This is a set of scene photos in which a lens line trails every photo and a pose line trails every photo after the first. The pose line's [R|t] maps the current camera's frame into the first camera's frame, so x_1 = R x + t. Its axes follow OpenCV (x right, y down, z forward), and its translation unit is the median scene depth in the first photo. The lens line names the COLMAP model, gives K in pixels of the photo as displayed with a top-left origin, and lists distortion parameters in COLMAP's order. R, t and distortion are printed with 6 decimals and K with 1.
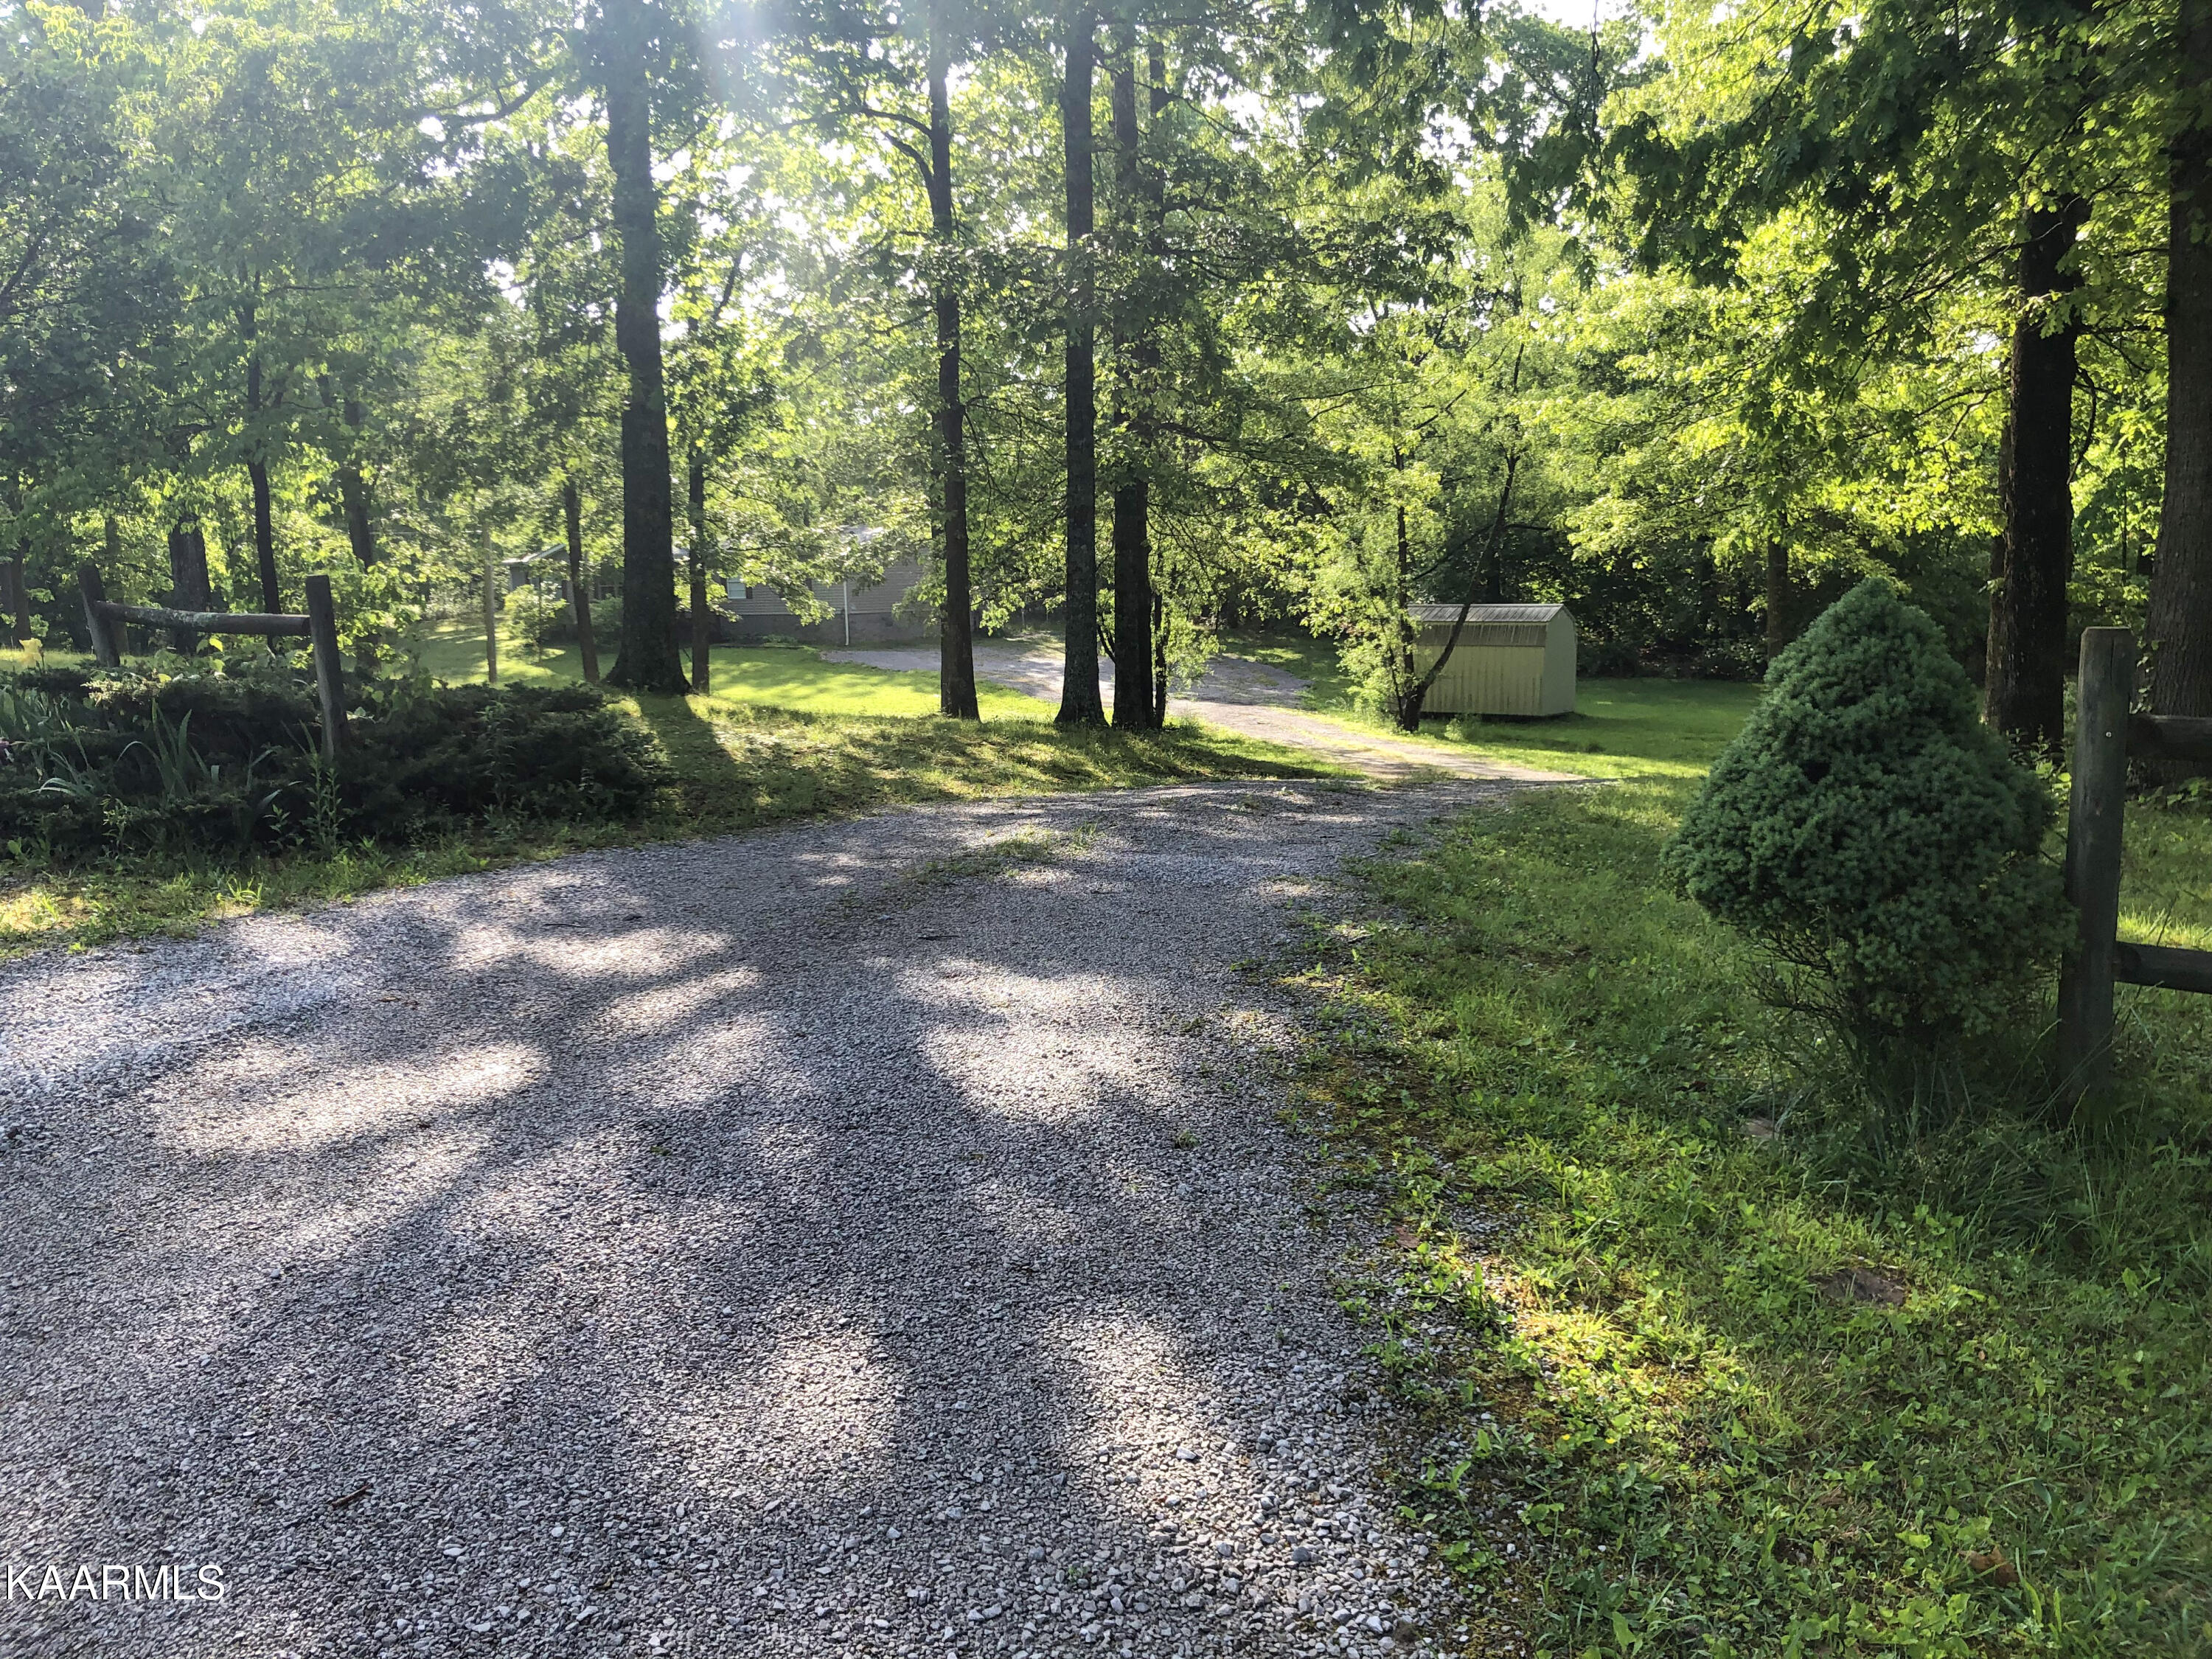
lens RADIAL K [[1793.6, 0, 1124.9], [0, 1793.6, 771.9], [0, 0, 1]] dist [0.129951, -0.365925]
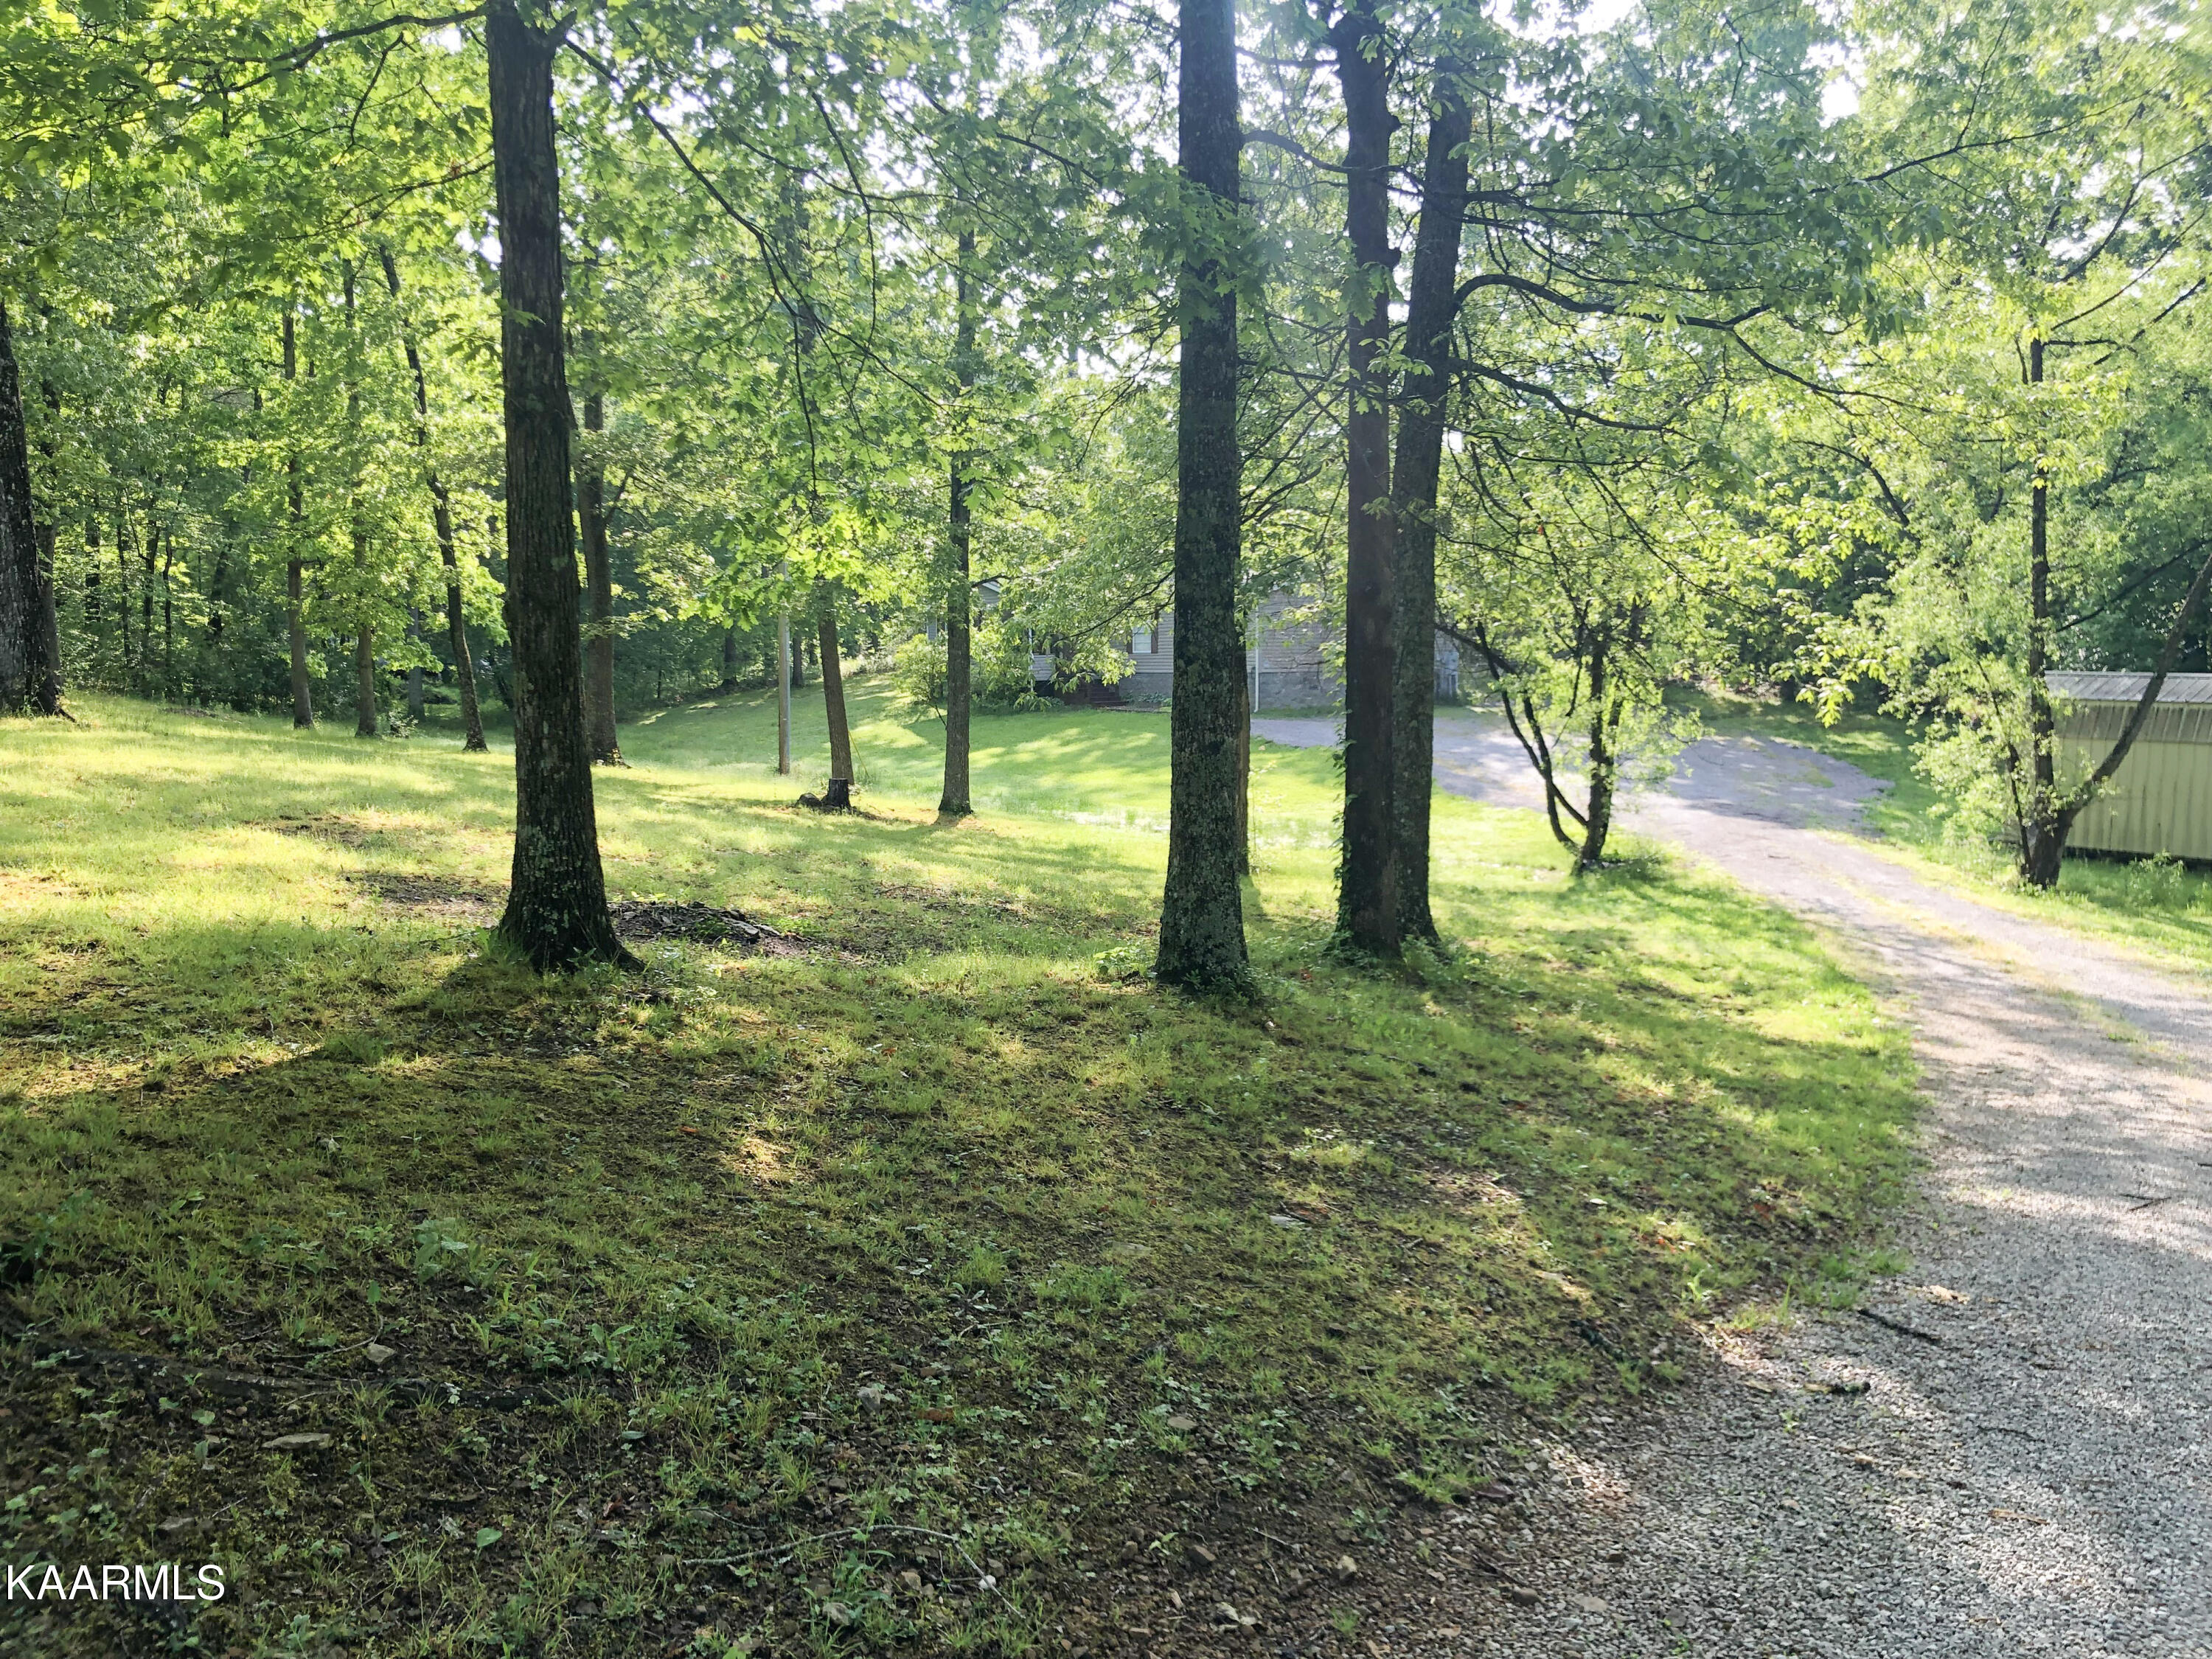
lens RADIAL K [[1773.2, 0, 1113.6], [0, 1773.2, 804.6], [0, 0, 1]] dist [-0.002995, 0.003169]
pose [[0.943949, 0.043706, -0.327185, 0.062127], [-0.048930, 0.998772, -0.007748, -0.030250], [0.326444, 0.023323, 0.944929, 0.361738]]
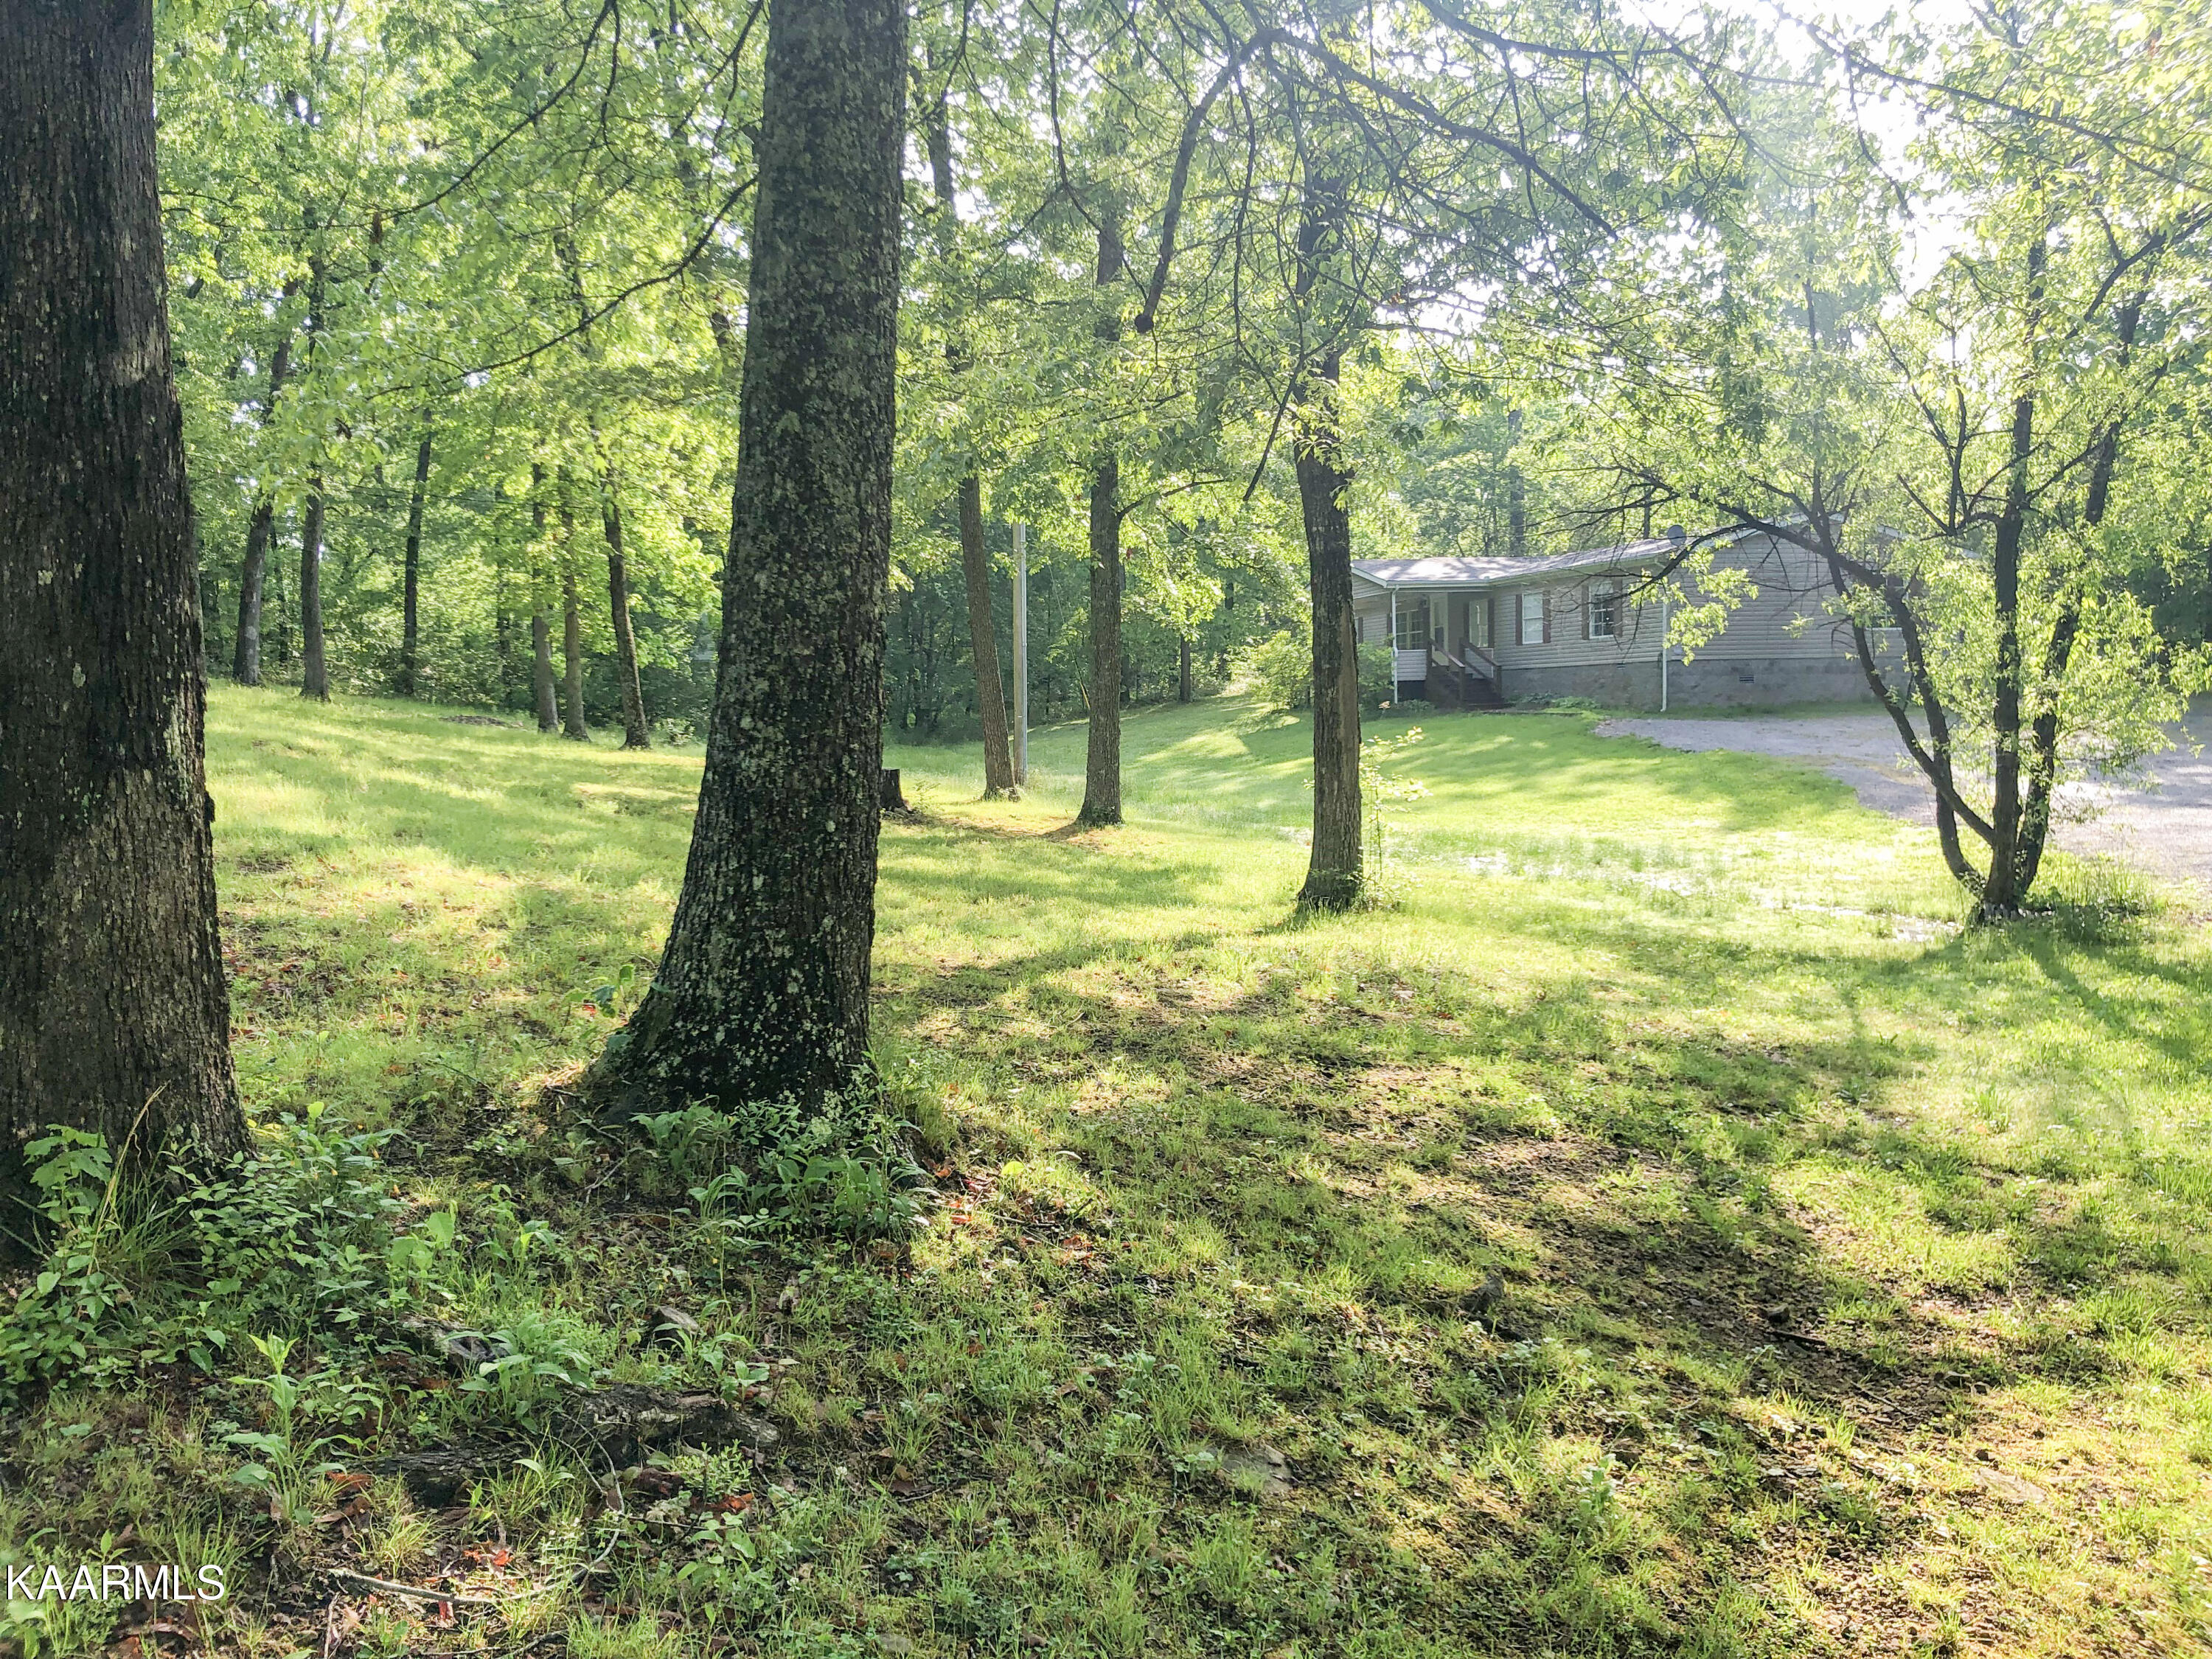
lens RADIAL K [[1825.9, 0, 1135.8], [0, 1825.9, 795.9], [0, 0, 1]] dist [0.015181, 0.001533]
pose [[0.817505, 0.042830, -0.574327, 0.084514], [-0.065843, 0.997643, -0.019323, -0.027187], [0.572146, 0.053612, 0.818398, 0.604075]]
